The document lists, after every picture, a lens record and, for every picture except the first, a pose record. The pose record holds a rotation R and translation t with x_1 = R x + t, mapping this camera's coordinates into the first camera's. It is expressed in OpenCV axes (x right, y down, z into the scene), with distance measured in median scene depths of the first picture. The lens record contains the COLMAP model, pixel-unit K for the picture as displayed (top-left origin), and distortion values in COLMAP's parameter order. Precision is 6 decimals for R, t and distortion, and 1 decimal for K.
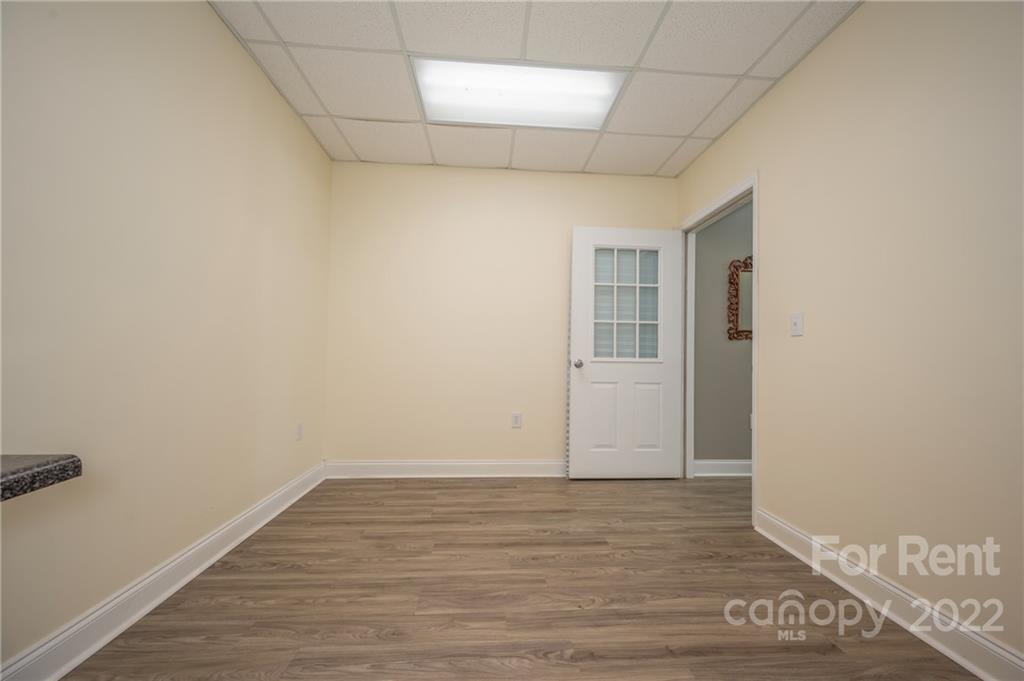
lens RADIAL K [[393.8, 0, 509.6], [0, 393.8, 339.7], [0, 0, 1]] dist [0.001277, 0.000716]
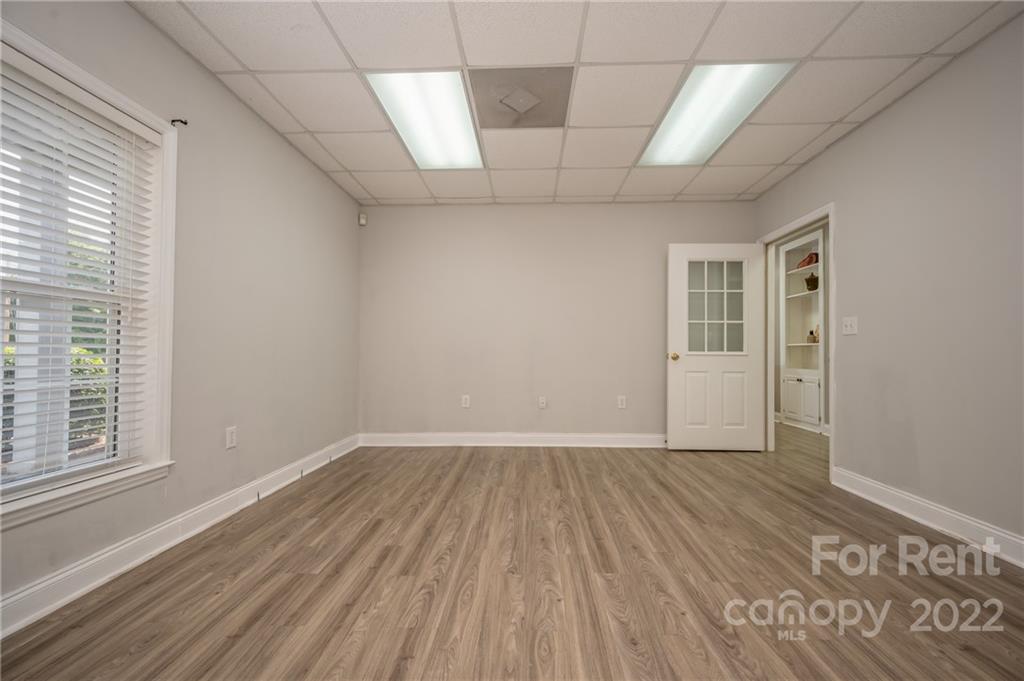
lens RADIAL K [[393.8, 0, 522.5], [0, 393.8, 345.9], [0, 0, 1]] dist [0.001277, 0.000716]
pose [[0.995254, -0.018390, -0.095555, -0.179992], [0.019834, 0.999703, 0.014190, 0.001493], [0.095266, -0.016018, 0.995323, -0.263910]]
